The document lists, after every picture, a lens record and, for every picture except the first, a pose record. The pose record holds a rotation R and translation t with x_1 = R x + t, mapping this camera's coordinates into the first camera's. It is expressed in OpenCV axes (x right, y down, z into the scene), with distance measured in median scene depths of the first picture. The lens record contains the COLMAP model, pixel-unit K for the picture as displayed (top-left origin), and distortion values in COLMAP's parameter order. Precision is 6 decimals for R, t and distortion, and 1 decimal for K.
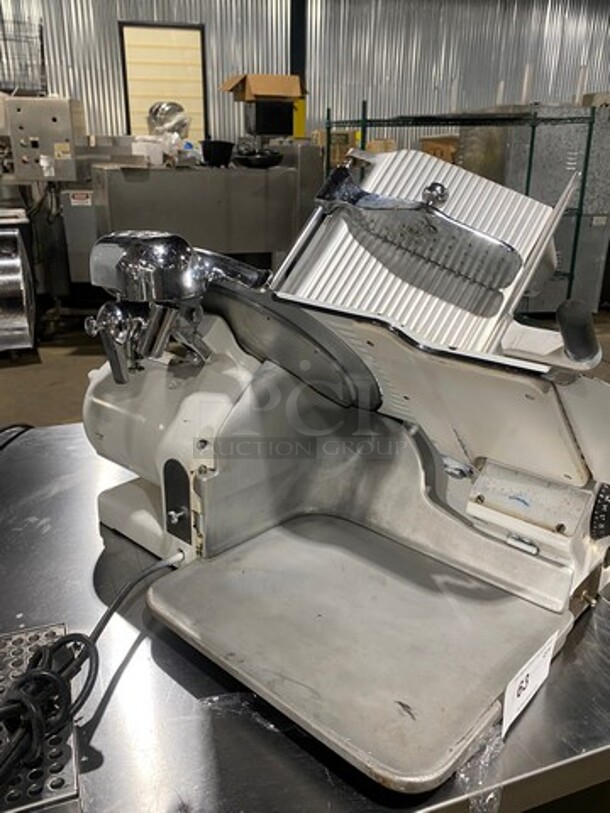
lens RADIAL K [[694.6, 0, 305.0], [0, 694.6, 406.5], [0, 0, 1]] dist [0.003805, -0.004860]
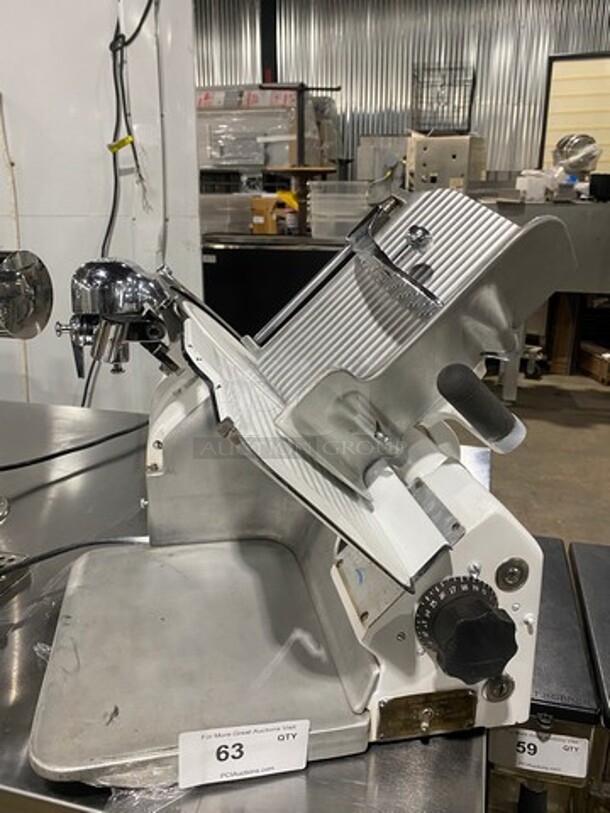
lens RADIAL K [[694.6, 0, 305.0], [0, 694.6, 406.5], [0, 0, 1]] dist [0.003805, -0.004860]
pose [[0.801670, 0.175647, -0.571379, 0.130421], [-0.199645, 0.979642, 0.021040, -0.014985], [0.563443, 0.097206, 0.820417, 0.036616]]
